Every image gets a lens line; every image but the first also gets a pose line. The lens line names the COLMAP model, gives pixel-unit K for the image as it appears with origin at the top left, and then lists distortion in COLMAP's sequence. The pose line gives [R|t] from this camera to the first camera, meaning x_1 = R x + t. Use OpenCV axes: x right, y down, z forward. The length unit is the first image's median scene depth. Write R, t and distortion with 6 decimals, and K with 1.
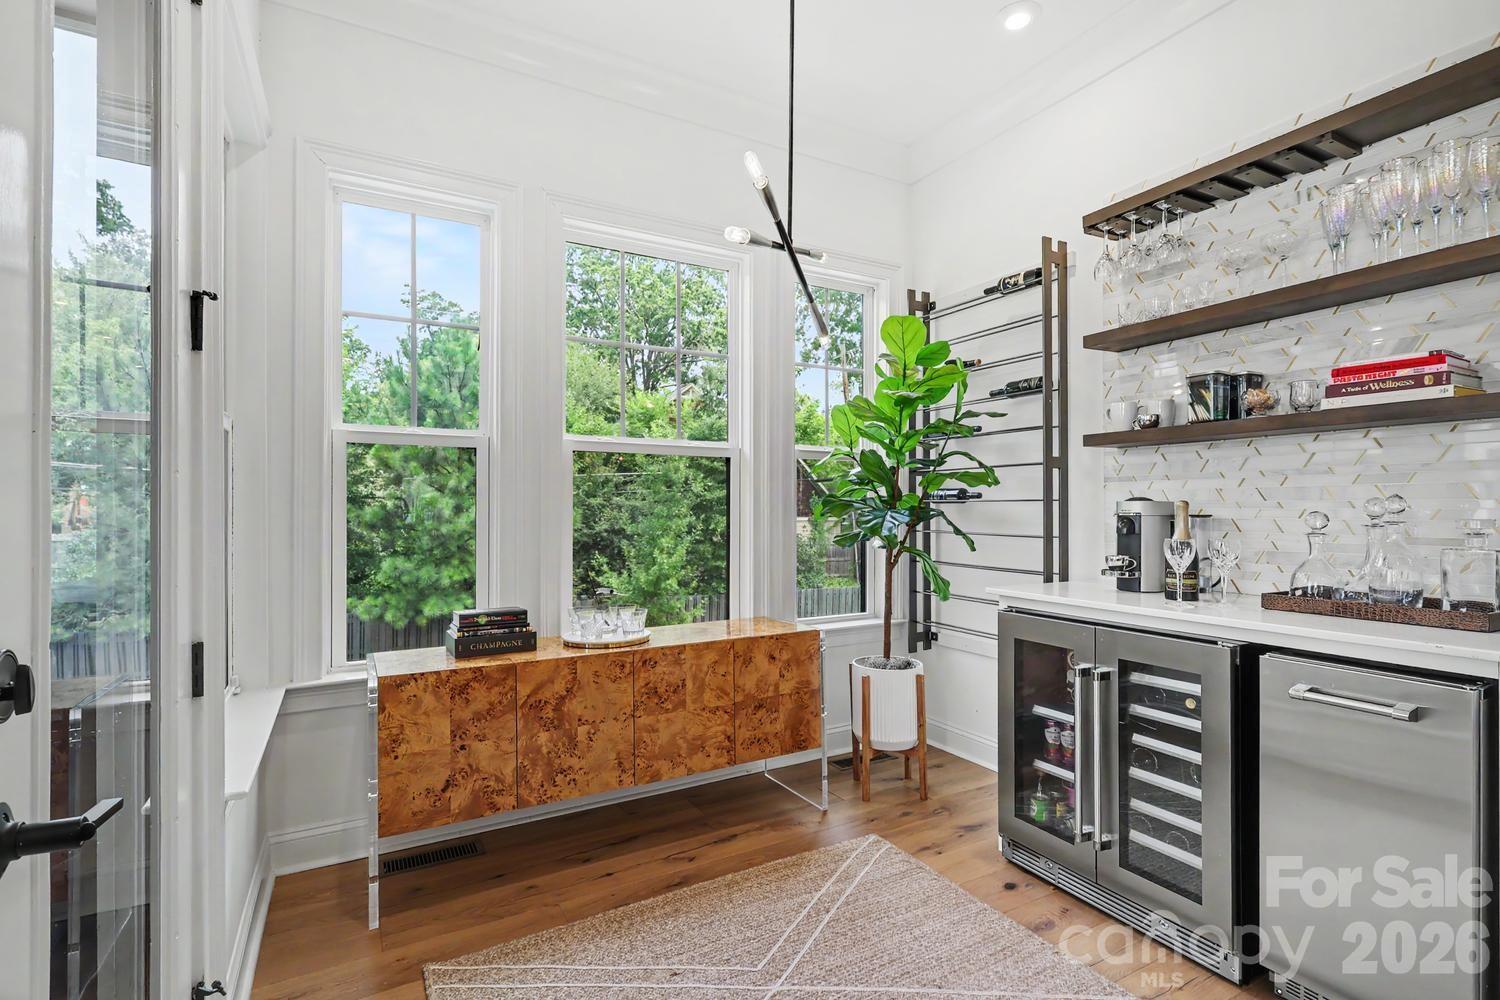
lens RADIAL K [[704.9, 0, 750.7], [0, 704.9, 507.0], [0, 0, 1]] dist [-0.001929, 0.000727]
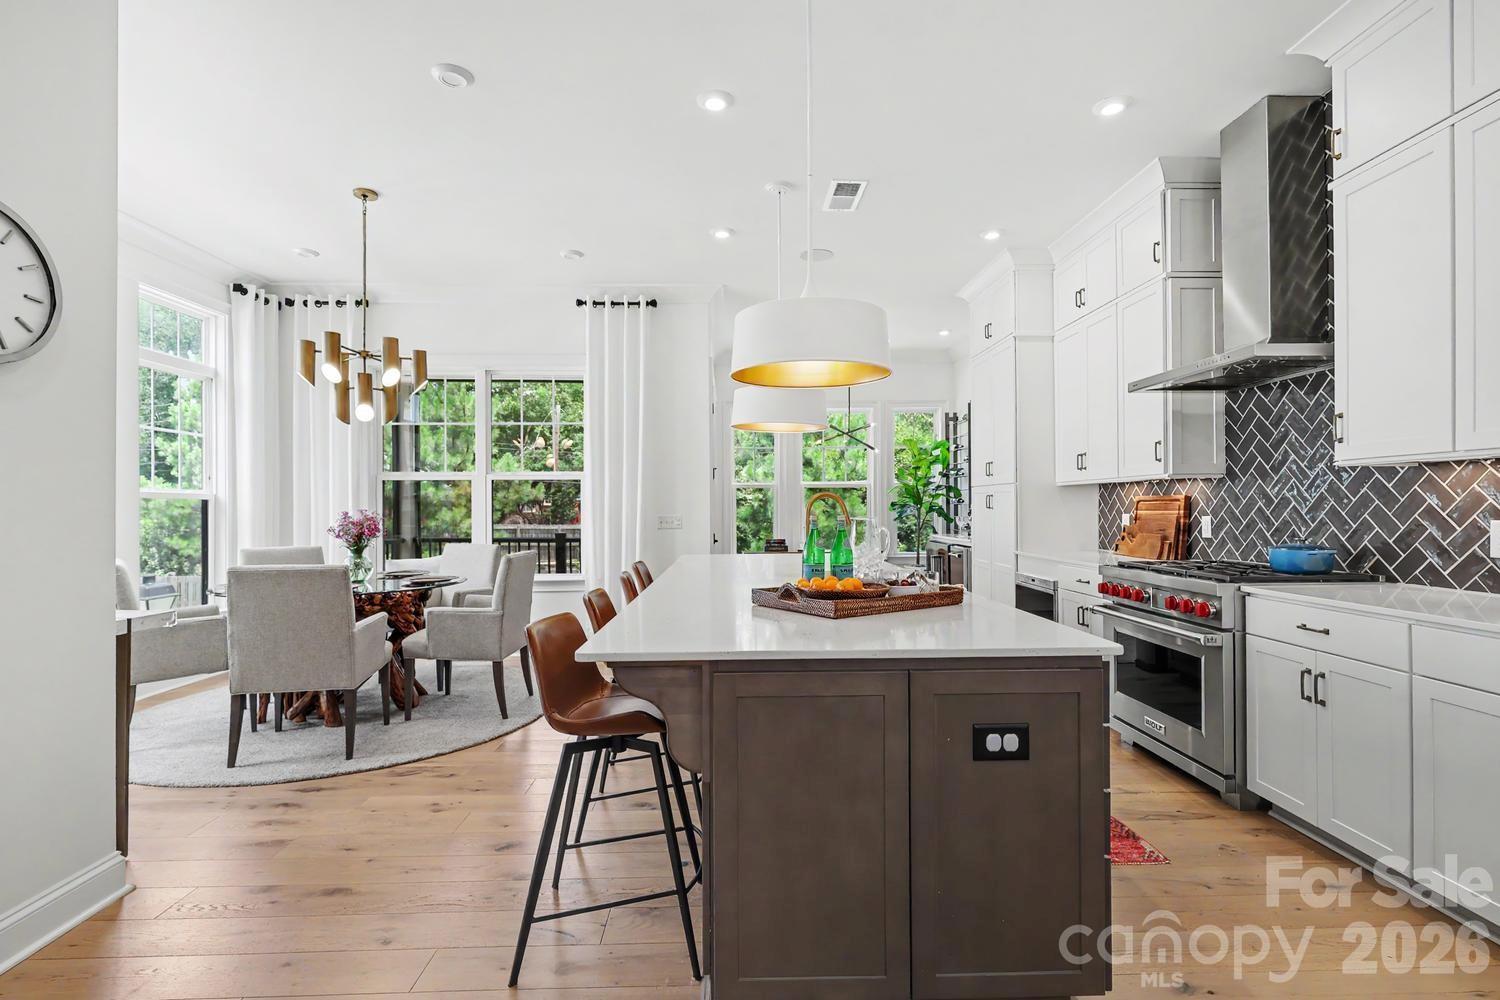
lens RADIAL K [[704.9, 0, 750.7], [0, 704.9, 507.0], [0, 0, 1]] dist [-0.001929, 0.000727]
pose [[0.883746, -0.005608, -0.467933, 0.896869], [0.007178, 0.999973, 0.001571, -0.006740], [0.467911, -0.004747, 0.883763, -1.637264]]
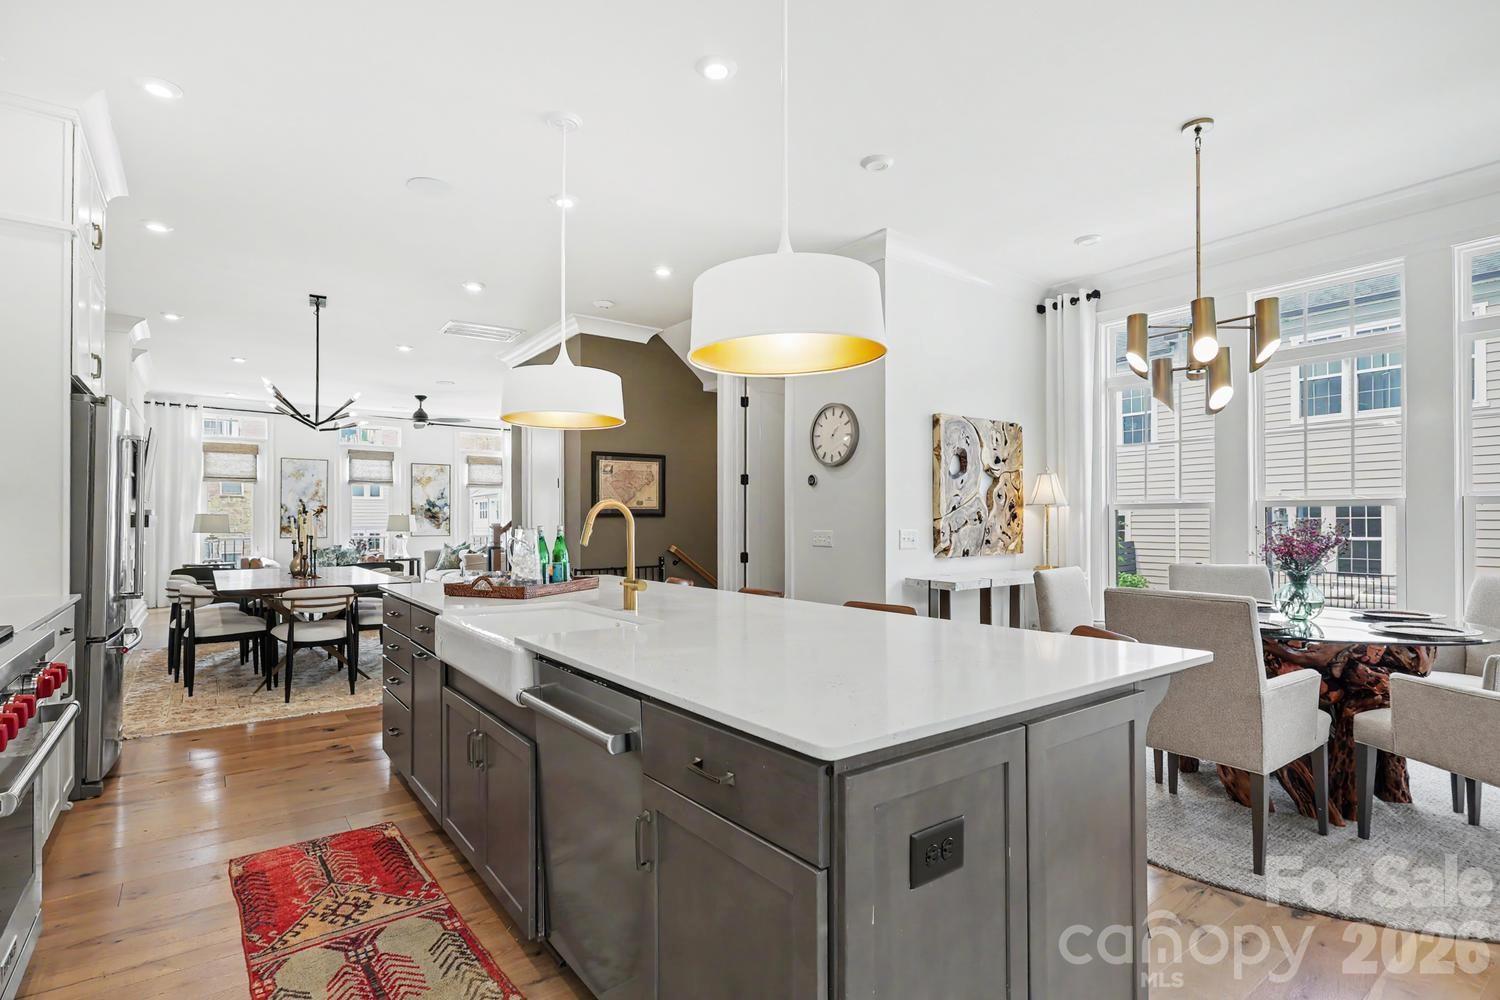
lens RADIAL K [[734.6, 0, 746.1], [0, 734.6, 517.9], [0, 0, 1]] dist [-0.001790, 0.000834]
pose [[-0.992190, -0.000117, -0.124738, 0.440479], [0.001163, 0.999947, -0.010188, 0.003394], [0.124733, -0.010253, -0.992137, 0.264479]]
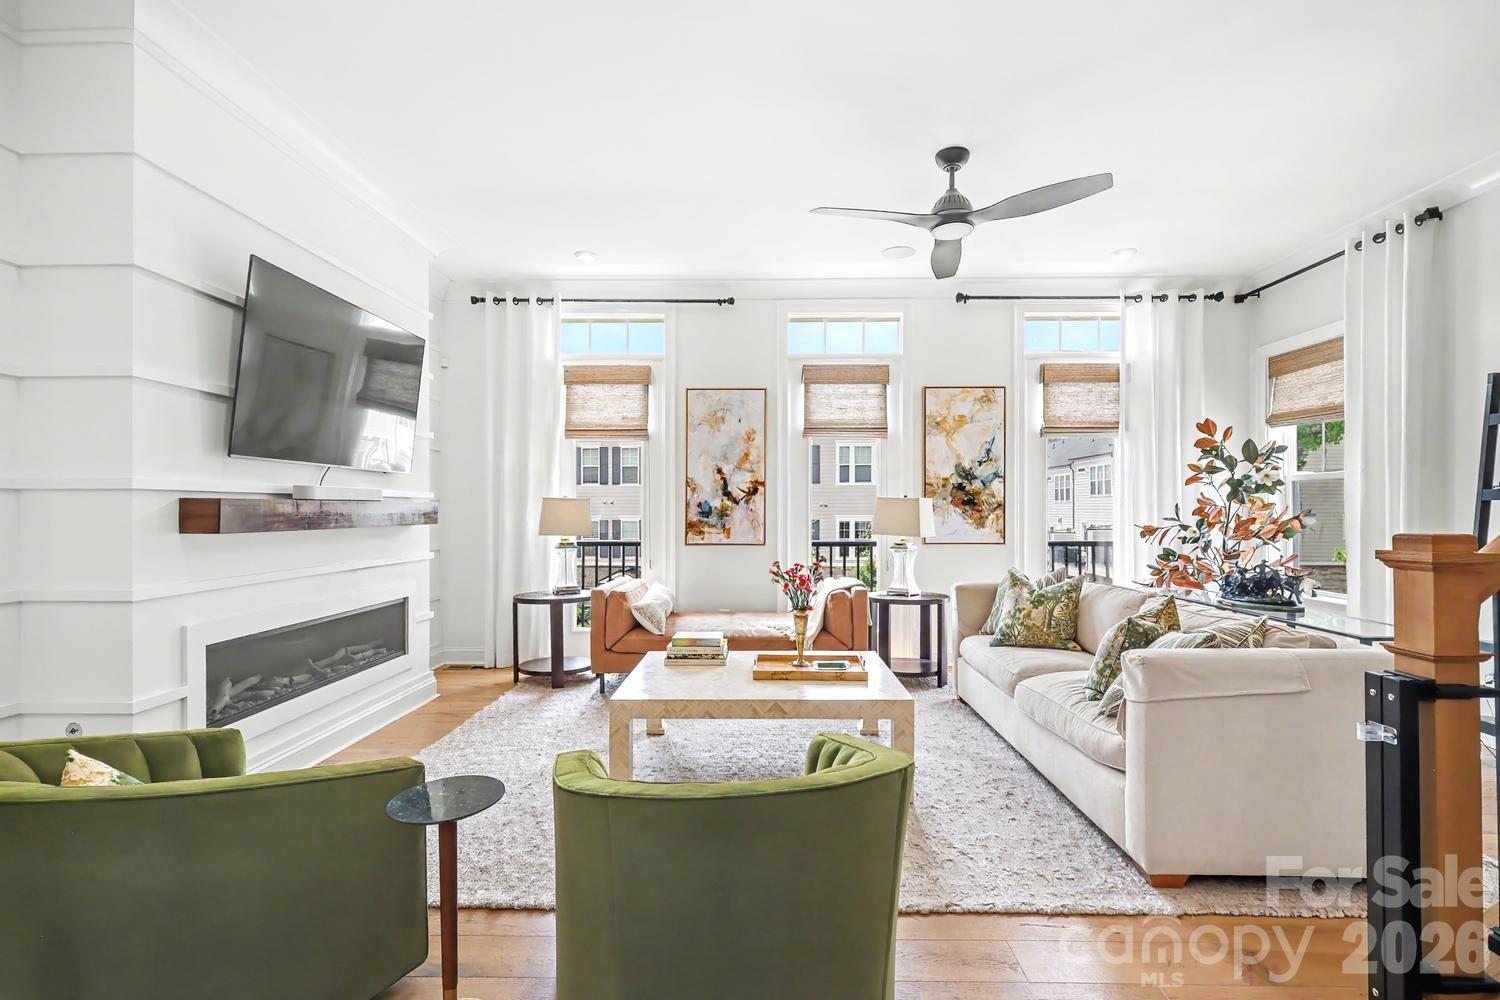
lens RADIAL K [[704.0, 0, 750.2], [0, 704.0, 507.6], [0, 0, 1]] dist [-0.006487, -0.000150]
pose [[-0.860222, 0.001442, 0.509917, 1.260111], [-0.001992, 0.999979, -0.006187, -0.021283], [-0.509915, -0.006338, -0.860201, -2.296762]]
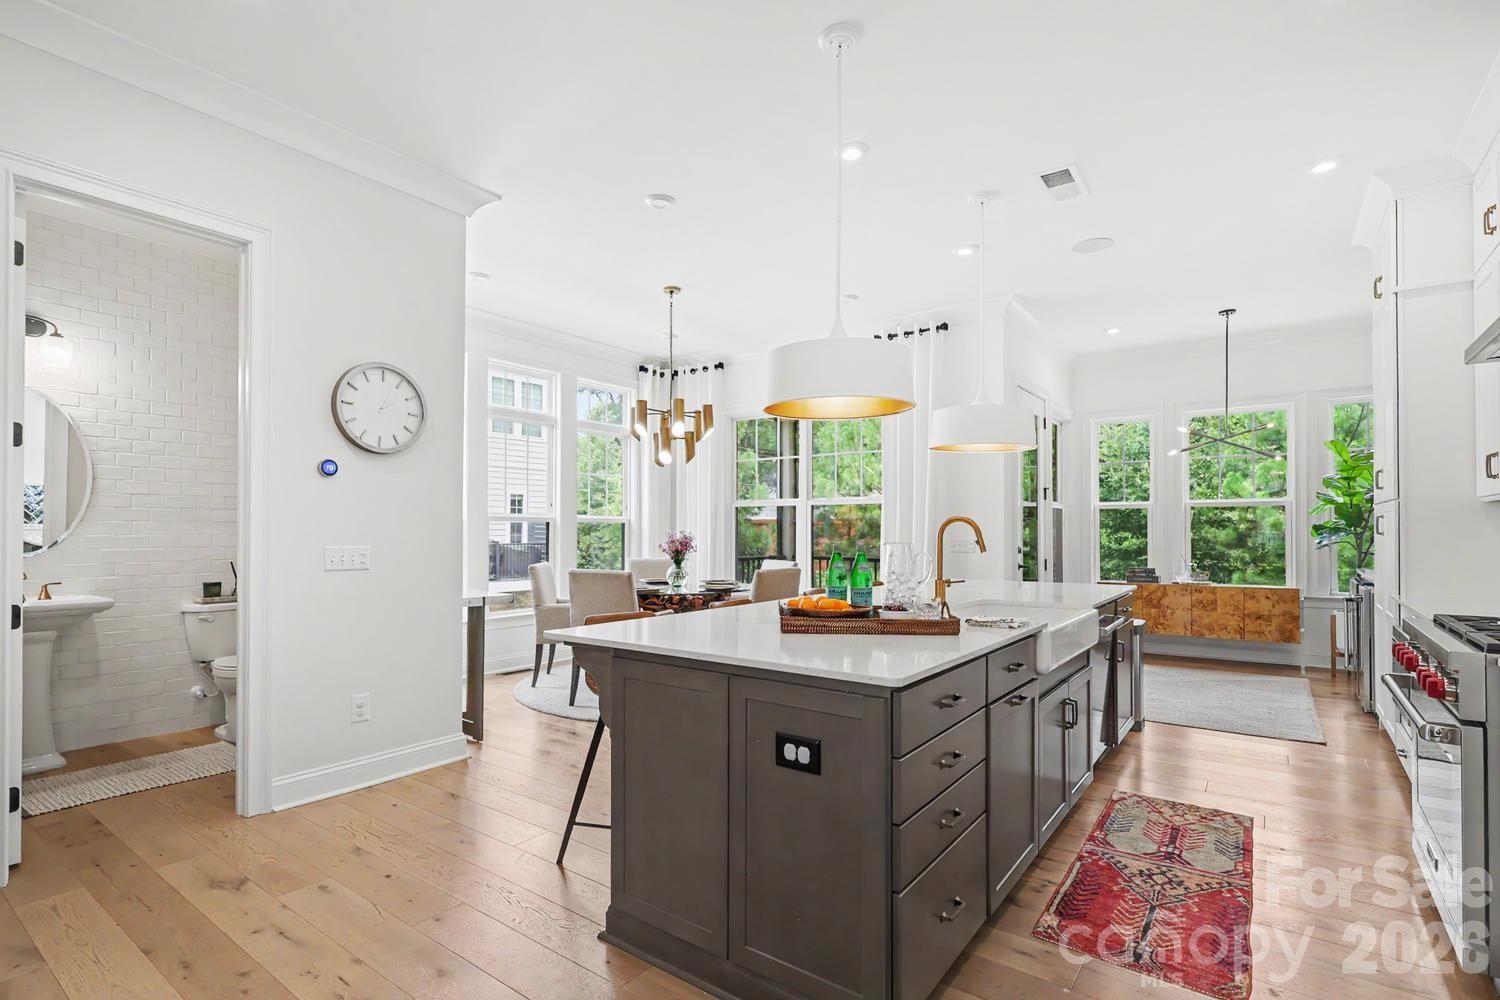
lens RADIAL K [[717.7, 0, 742.9], [0, 717.7, 526.7], [0, 0, 1]] dist [-0.001649, 0.000428]
pose [[0.404502, -0.004317, -0.914527, 1.338956], [0.002322, 0.999990, -0.003693, -0.008808], [0.914534, -0.000630, 0.404508, -1.349736]]
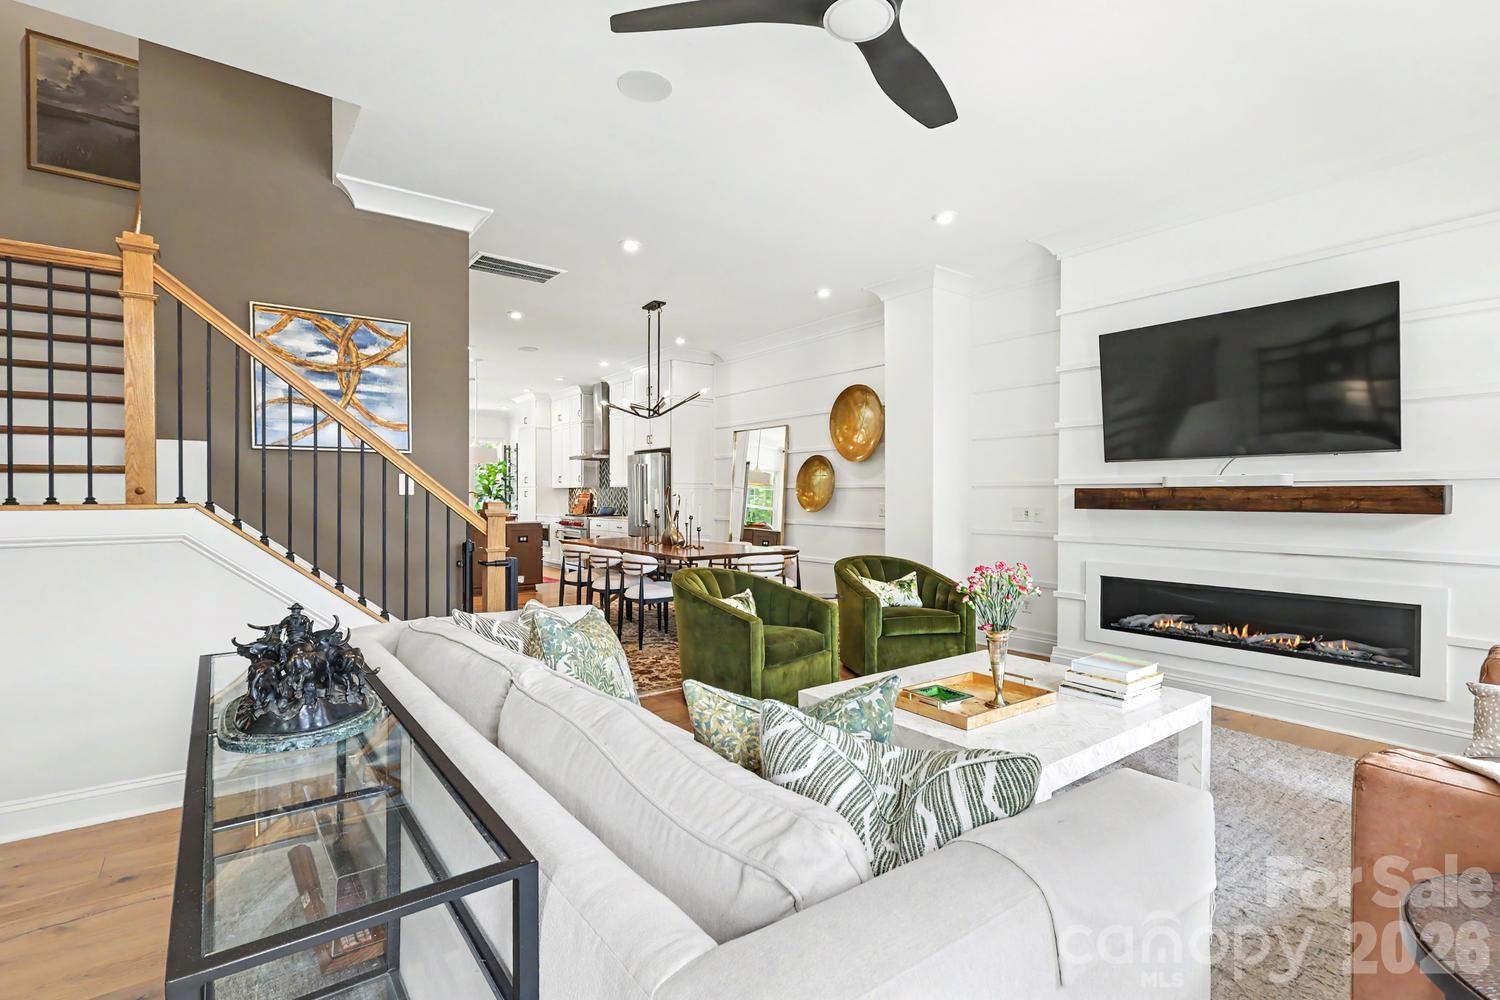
lens RADIAL K [[702.4, 0, 750.0], [0, 702.4, 500.0], [0, 0, 1]] dist [0.001335, 0.000305]
pose [[0.990836, -0.001065, 0.135067, 1.369868], [-0.000538, 0.999930, 0.011831, -0.029345], [-0.135070, -0.011795, 0.990766, -4.187172]]
